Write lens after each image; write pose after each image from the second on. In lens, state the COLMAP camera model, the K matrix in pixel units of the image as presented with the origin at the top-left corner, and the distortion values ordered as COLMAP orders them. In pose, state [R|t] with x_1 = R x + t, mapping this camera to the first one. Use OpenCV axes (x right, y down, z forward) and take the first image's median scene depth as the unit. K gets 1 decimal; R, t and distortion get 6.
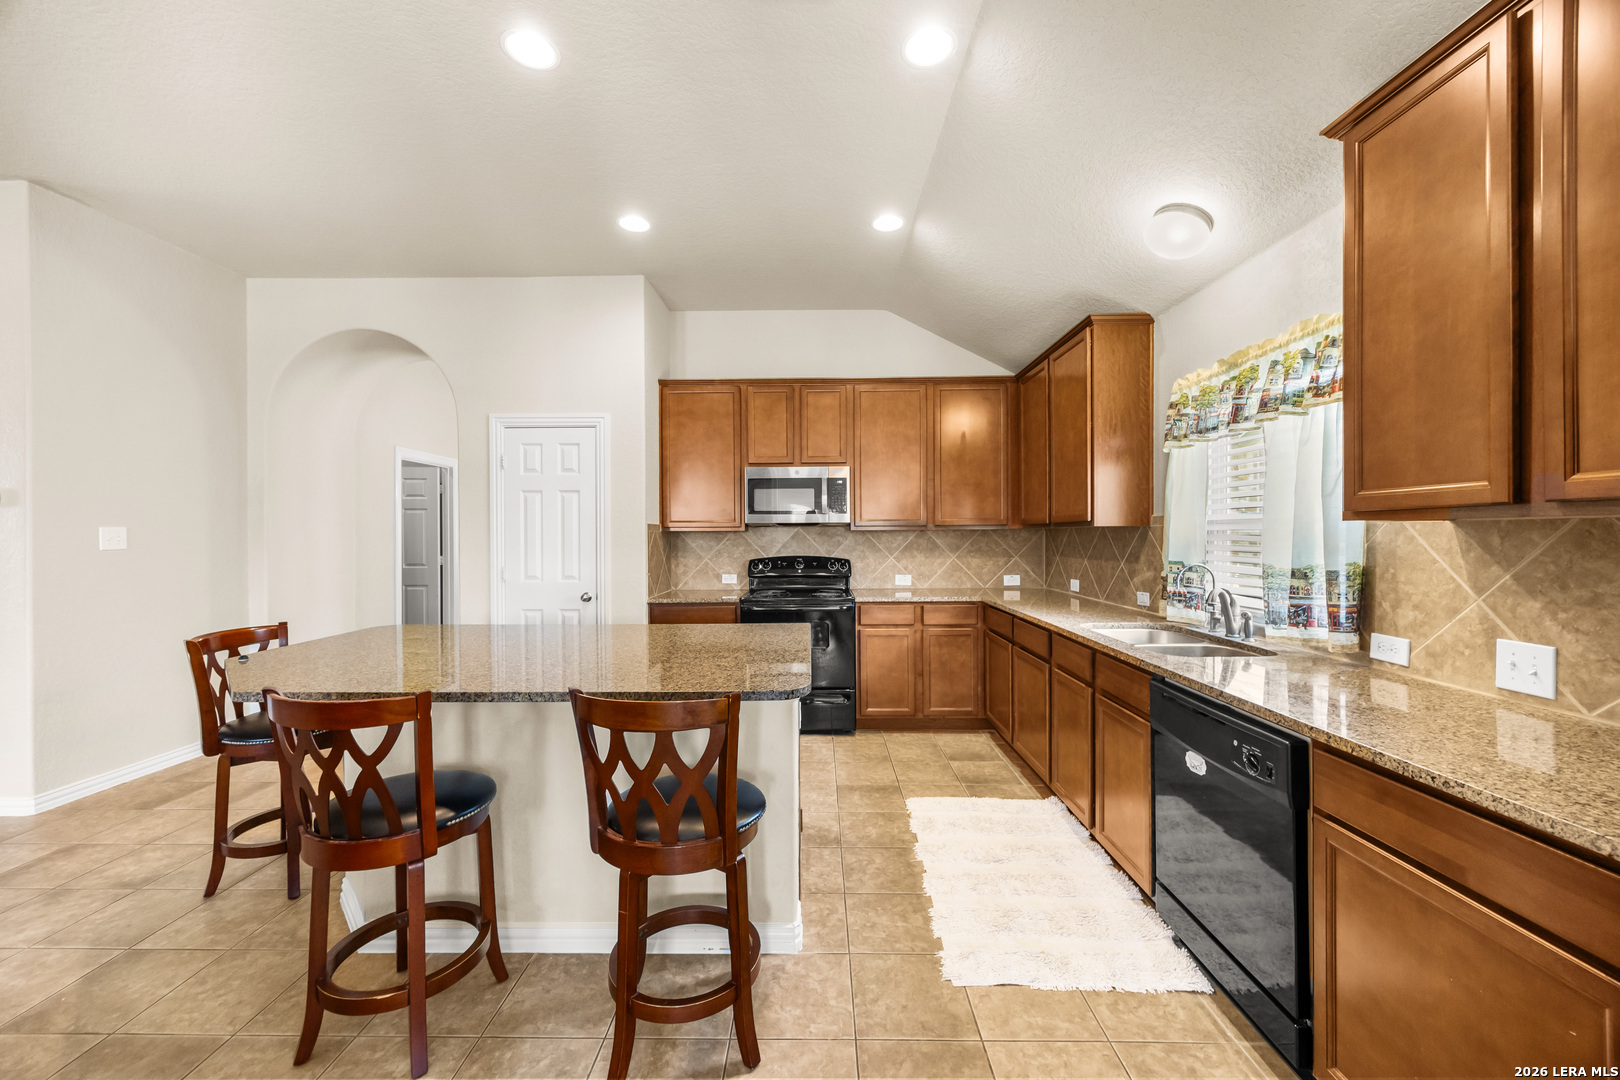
lens RADIAL K [[629.8, 0, 815.0], [0, 629.8, 543.4], [0, 0, 1]] dist [0.000845, -0.000040]
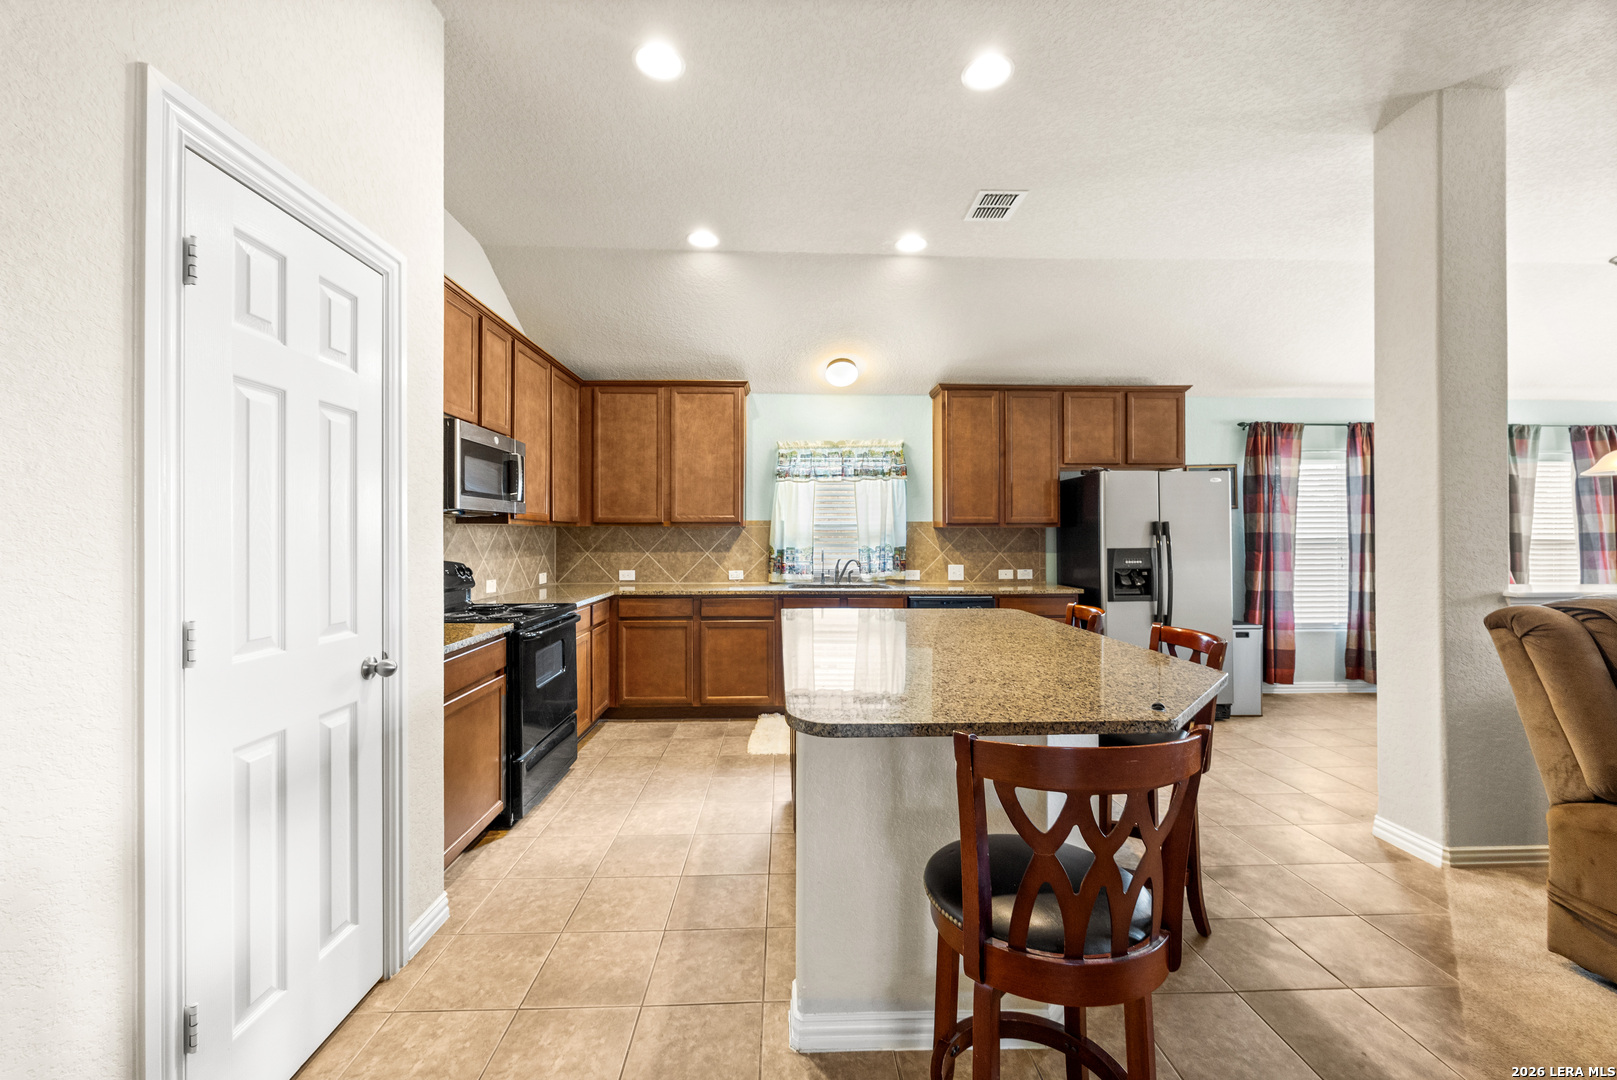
lens RADIAL K [[628.6, 0, 815.2], [0, 628.6, 533.0], [0, 0, 1]] dist [0.000845, -0.000040]
pose [[-0.049920, 0.009310, 0.998710, -0.982329], [0.015968, 0.999836, -0.008522, 0.003543], [-0.998626, 0.015522, -0.050061, 0.879419]]
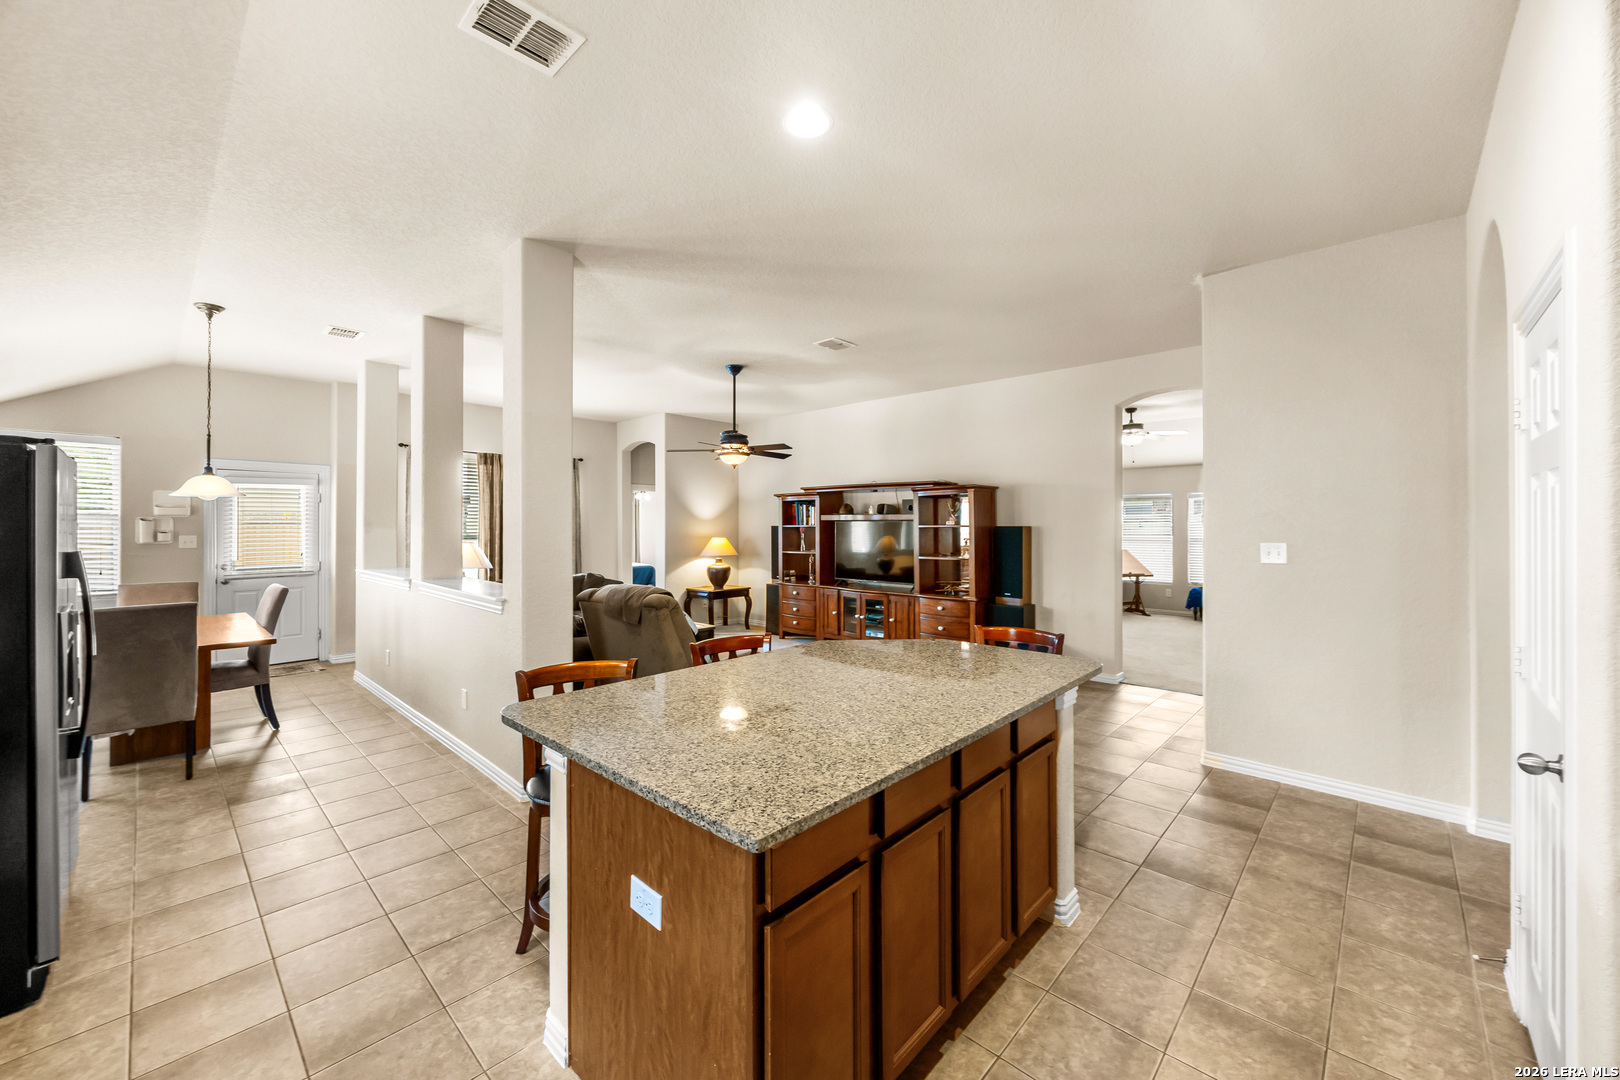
lens RADIAL K [[629.8, 0, 805.6], [0, 629.8, 527.6], [0, 0, 1]] dist [0.000845, -0.000040]
pose [[-0.680439, 0.004446, -0.732791, 0.229350], [-0.008423, 0.999868, 0.013888, -0.059363], [0.732757, 0.015622, -0.680312, 1.132675]]
